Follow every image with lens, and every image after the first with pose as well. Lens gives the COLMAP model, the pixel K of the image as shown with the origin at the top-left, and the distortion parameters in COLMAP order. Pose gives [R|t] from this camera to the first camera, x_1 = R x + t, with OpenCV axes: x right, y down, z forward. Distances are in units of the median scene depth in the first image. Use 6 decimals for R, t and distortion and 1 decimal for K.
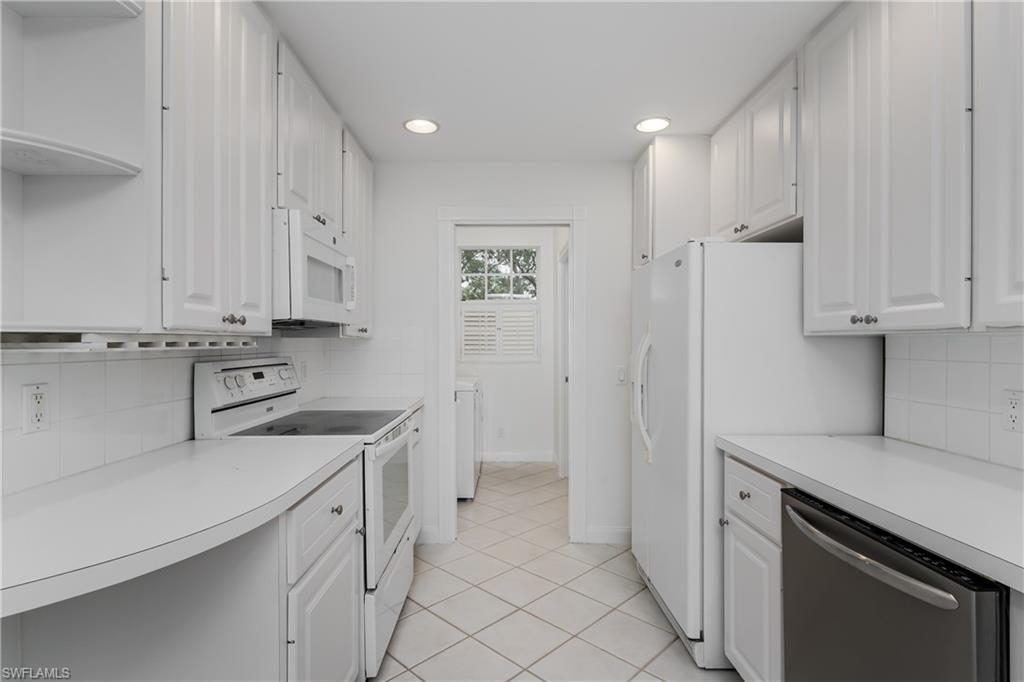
lens RADIAL K [[506.0, 0, 498.2], [0, 506.0, 343.1], [0, 0, 1]] dist [0.004981, 0.001436]
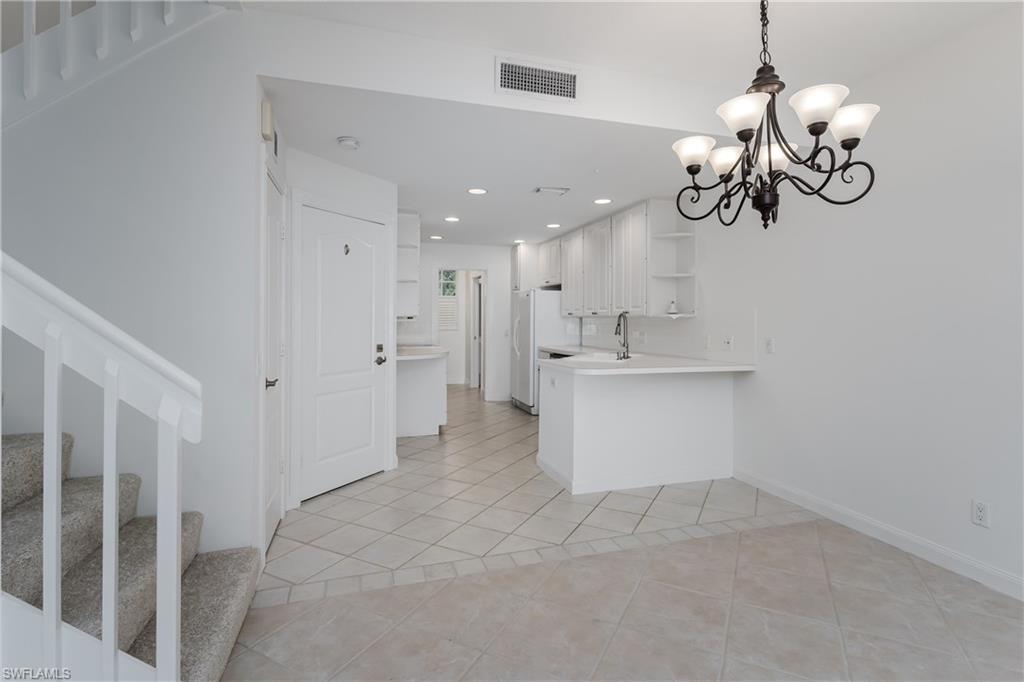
lens RADIAL K [[506.0, 0, 509.5], [0, 506.0, 317.9], [0, 0, 1]] dist [0.004981, 0.001436]
pose [[0.954887, 0.007312, 0.296880, -0.736762], [-0.006060, 0.999968, -0.005139, 0.006729], [-0.296908, 0.003109, 0.954901, -2.117407]]
